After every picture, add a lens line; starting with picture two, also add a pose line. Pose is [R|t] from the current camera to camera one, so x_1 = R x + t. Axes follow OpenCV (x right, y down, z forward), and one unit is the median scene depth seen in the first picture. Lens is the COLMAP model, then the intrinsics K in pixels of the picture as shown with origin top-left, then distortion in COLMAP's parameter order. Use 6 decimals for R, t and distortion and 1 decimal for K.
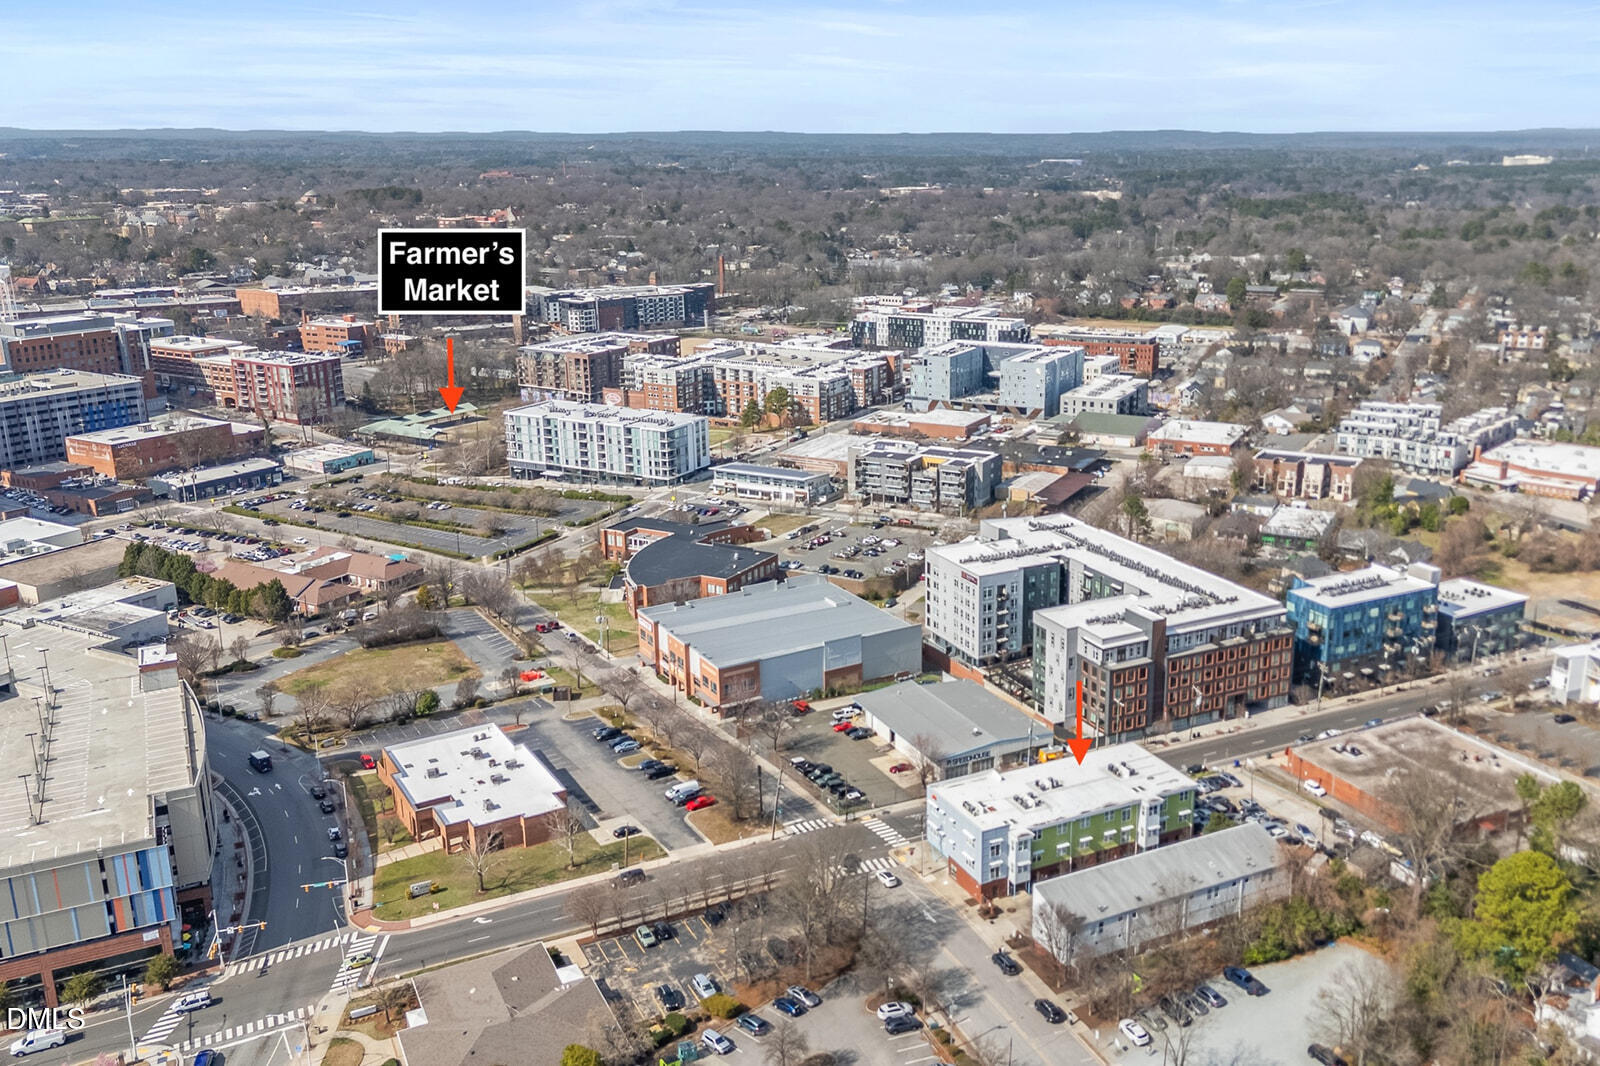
lens RADIAL K [[1348.0, 0, 807.4], [0, 1348.0, 533.4], [0, 0, 1]] dist [0.092171, 0.003399]
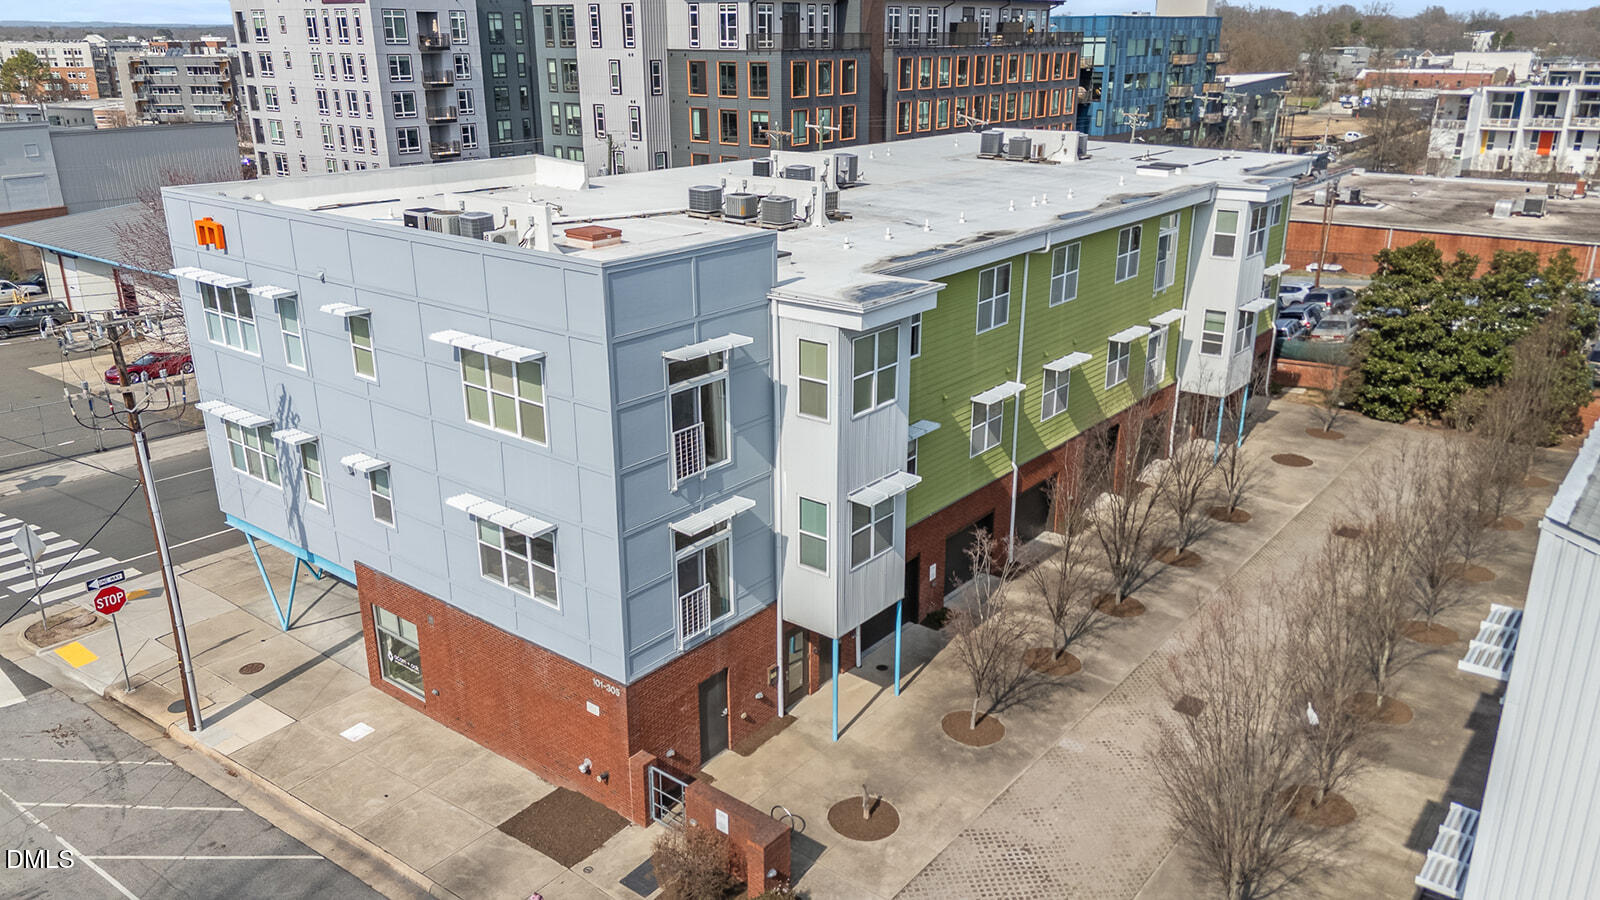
lens RADIAL K [[1212.7, 0, 798.5], [0, 1212.7, 455.6], [0, 0, 1]] dist [-0.012805, -0.006896]
pose [[0.889088, -0.121852, 0.441220, 0.088162], [0.100014, 0.992340, 0.072520, 0.217585], [-0.446677, -0.020349, 0.894464, 0.842278]]
